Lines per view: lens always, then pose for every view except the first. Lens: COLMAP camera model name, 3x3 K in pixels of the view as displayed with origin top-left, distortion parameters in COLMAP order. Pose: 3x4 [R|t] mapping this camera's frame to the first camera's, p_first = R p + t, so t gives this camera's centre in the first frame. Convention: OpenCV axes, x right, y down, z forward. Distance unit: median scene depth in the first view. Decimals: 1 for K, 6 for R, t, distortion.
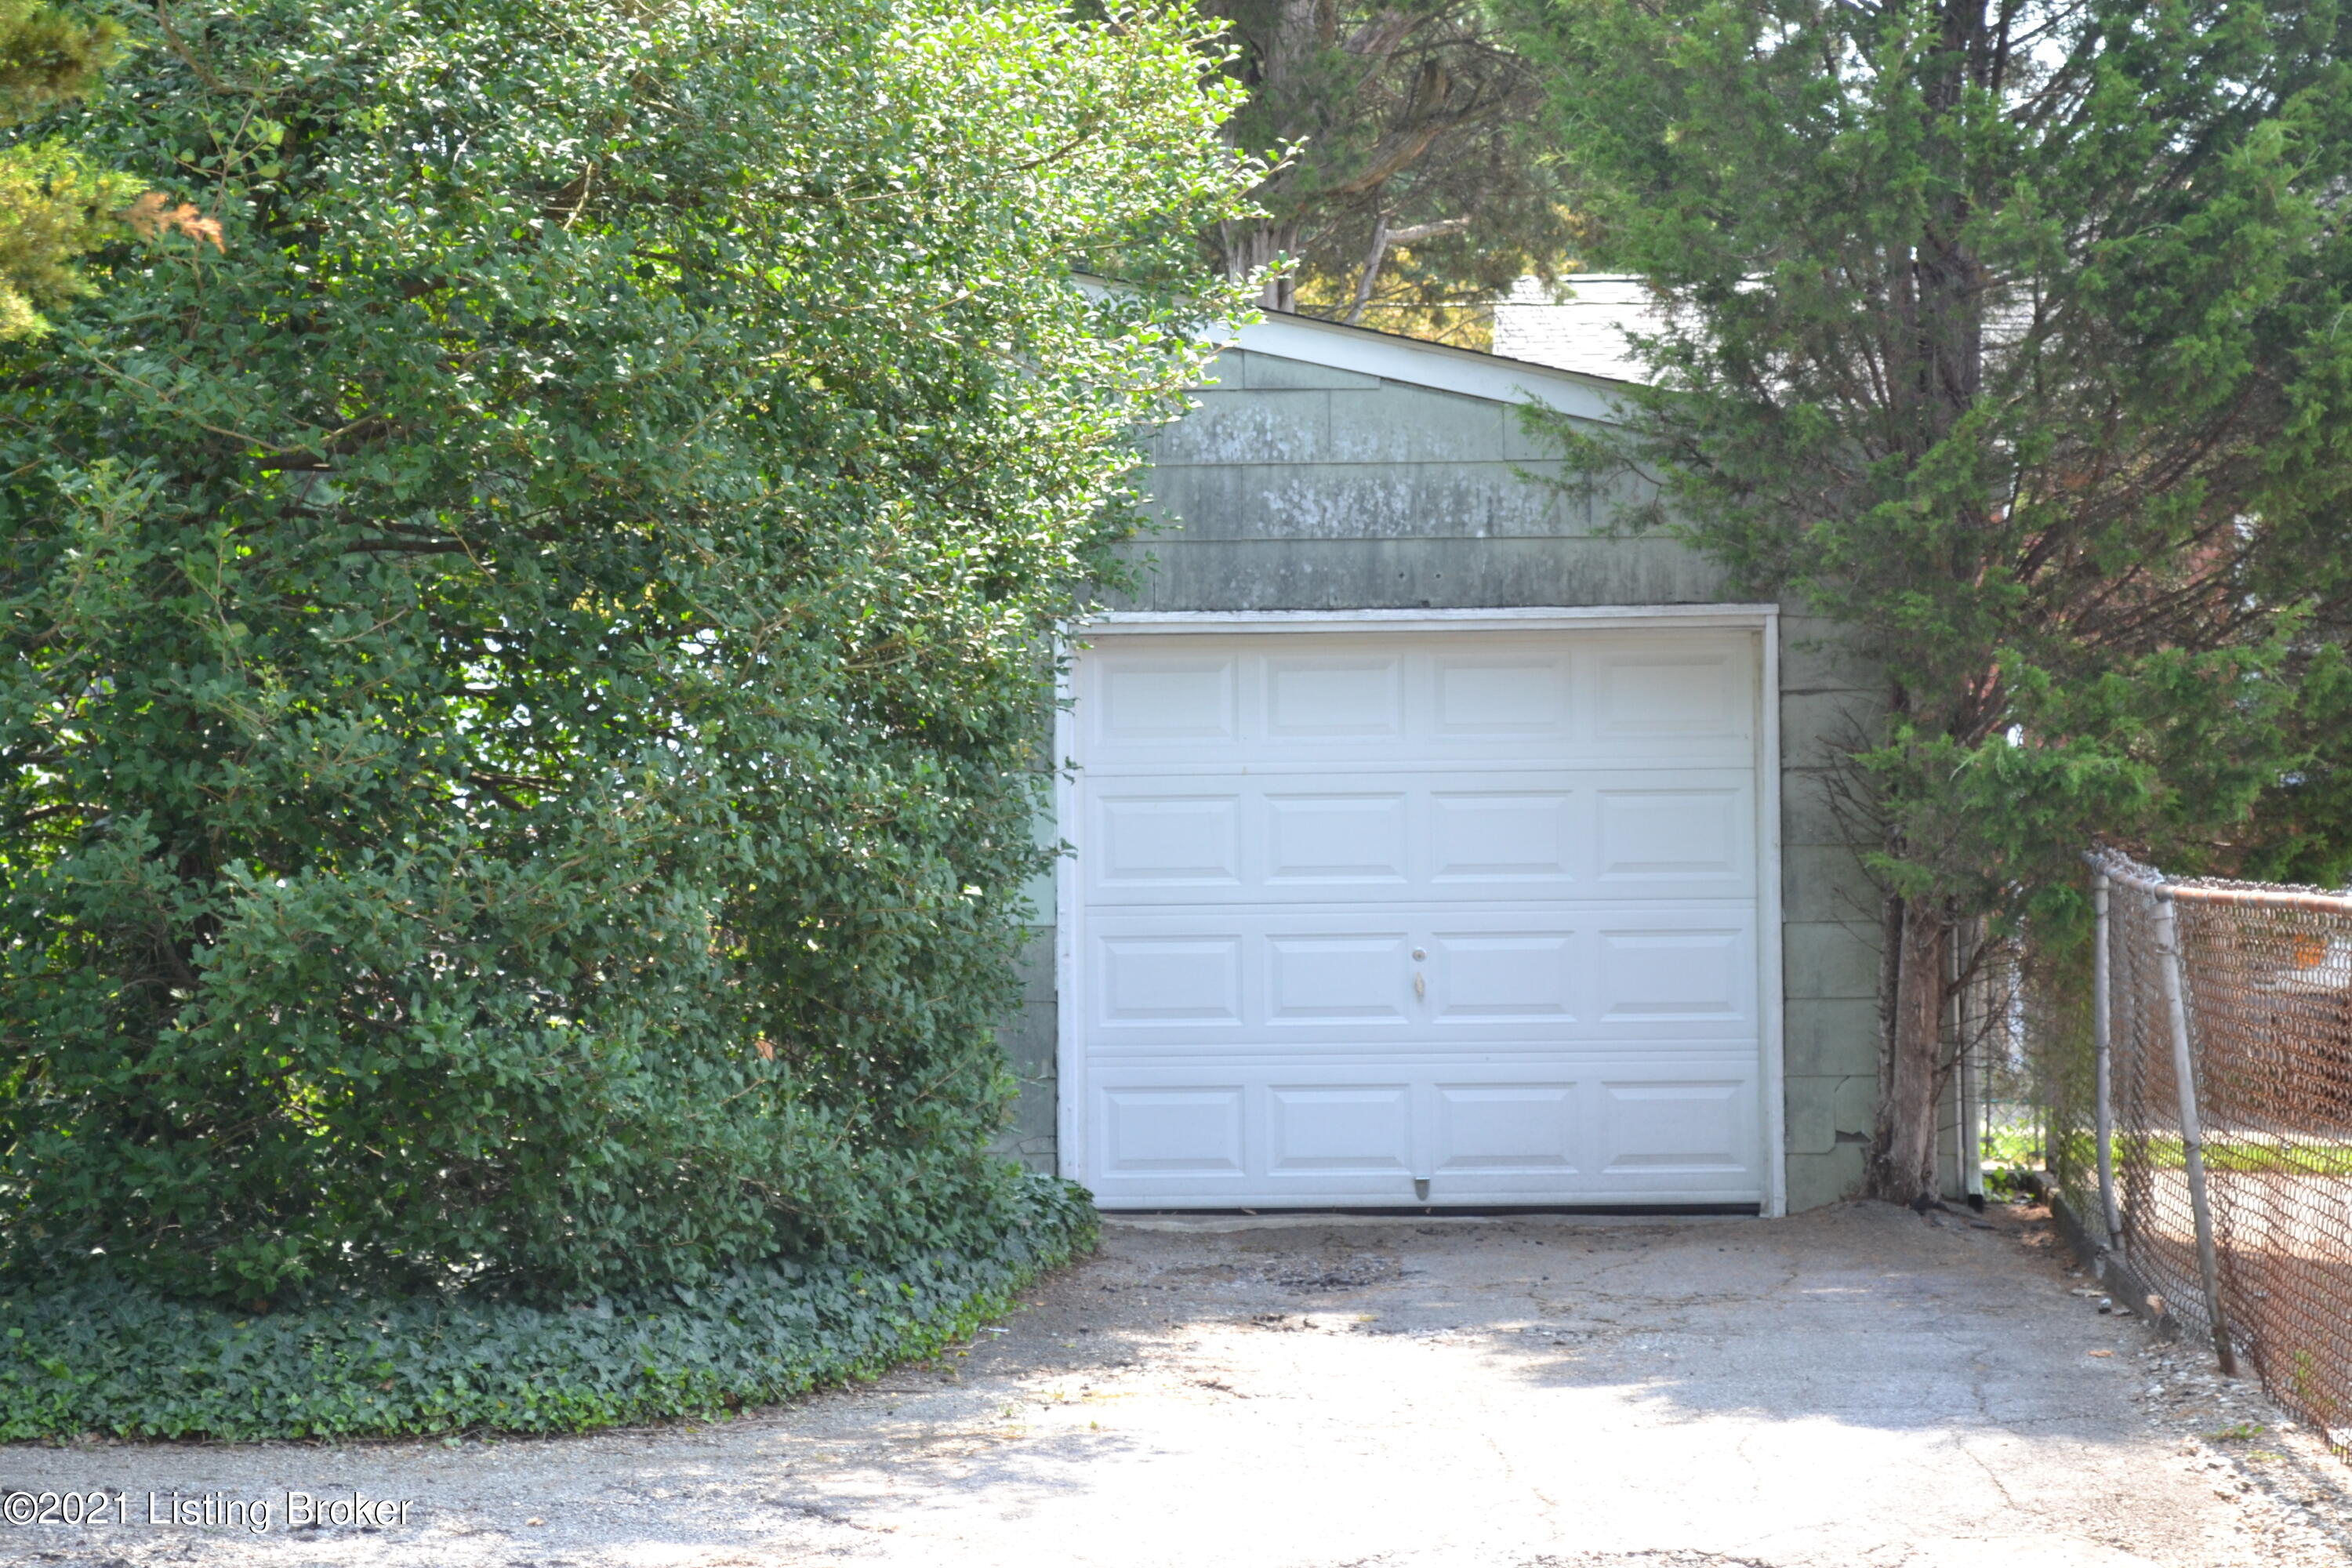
lens RADIAL K [[5523.7, 0, 1174.5], [0, 5523.7, 783.4], [0, 0, 1]] dist [0.043979, 0.000000]
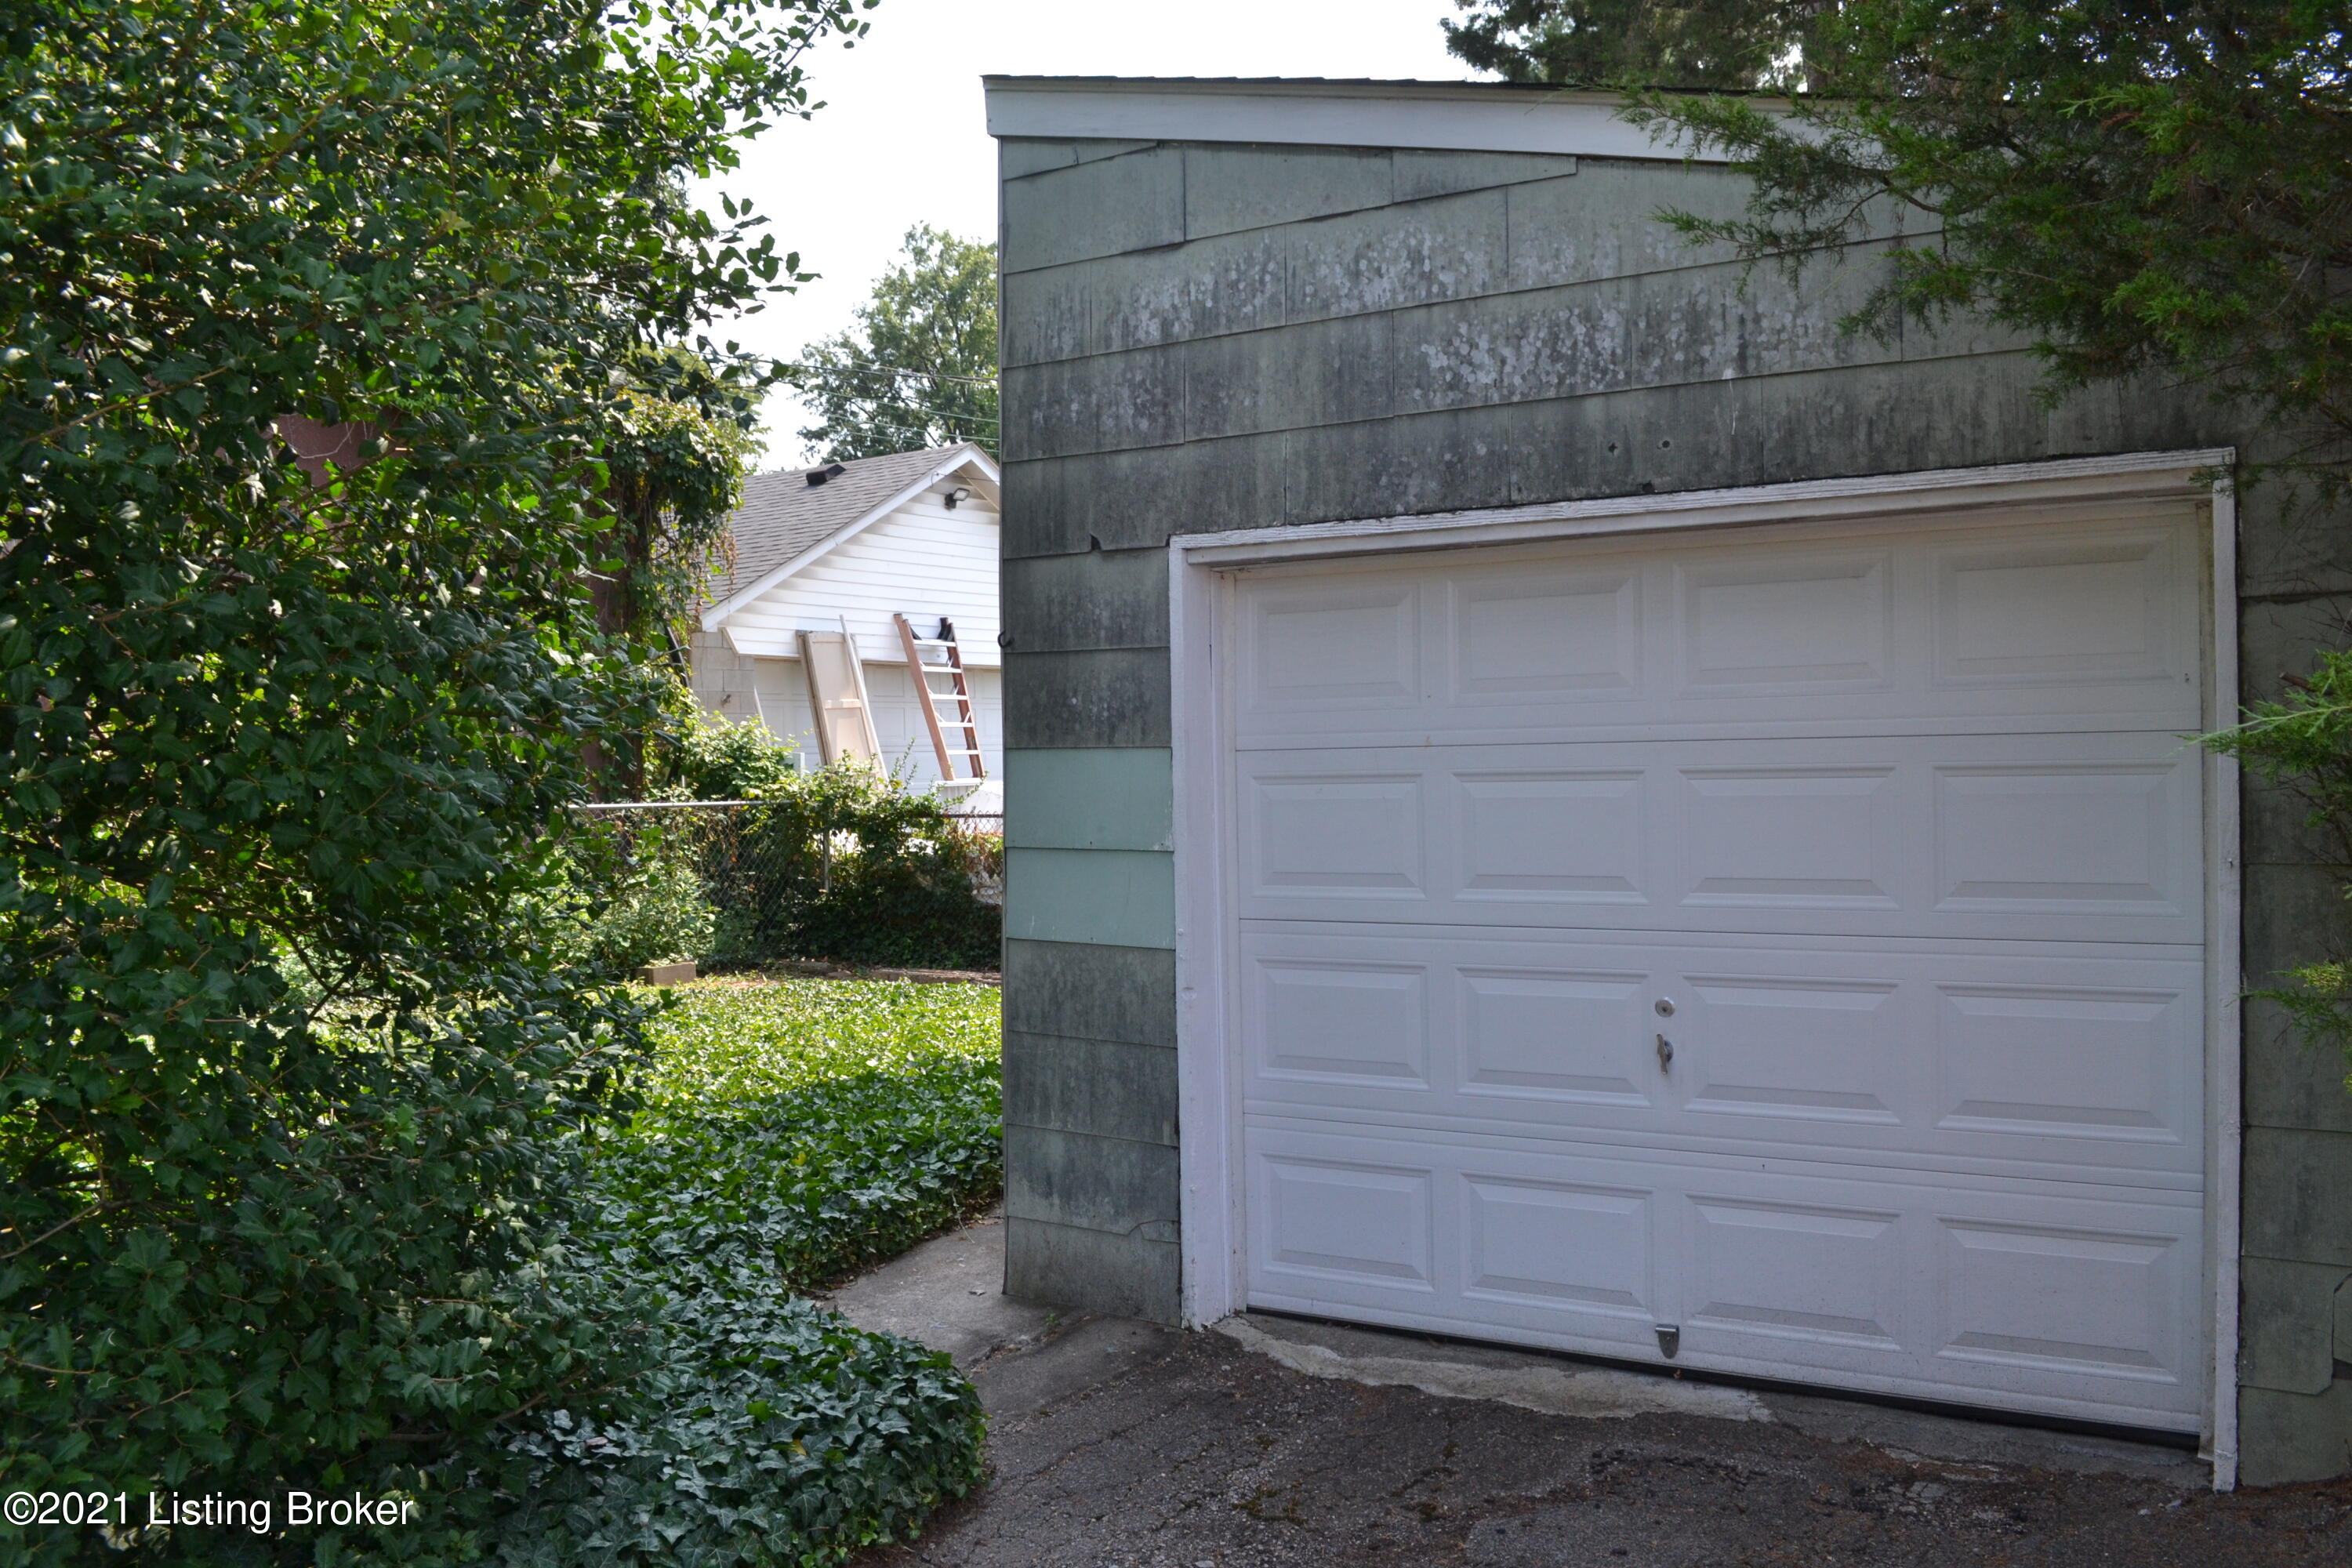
lens RADIAL K [[1897.0, 0, 1187.4], [0, 1897.0, 799.5], [0, 0, 1]] dist [-0.077992, -0.002282]
pose [[0.876552, 0.004015, -0.481290, 0.105618], [0.018516, 0.998944, 0.042055, -0.005795], [0.480951, -0.045775, 0.875552, 0.773246]]
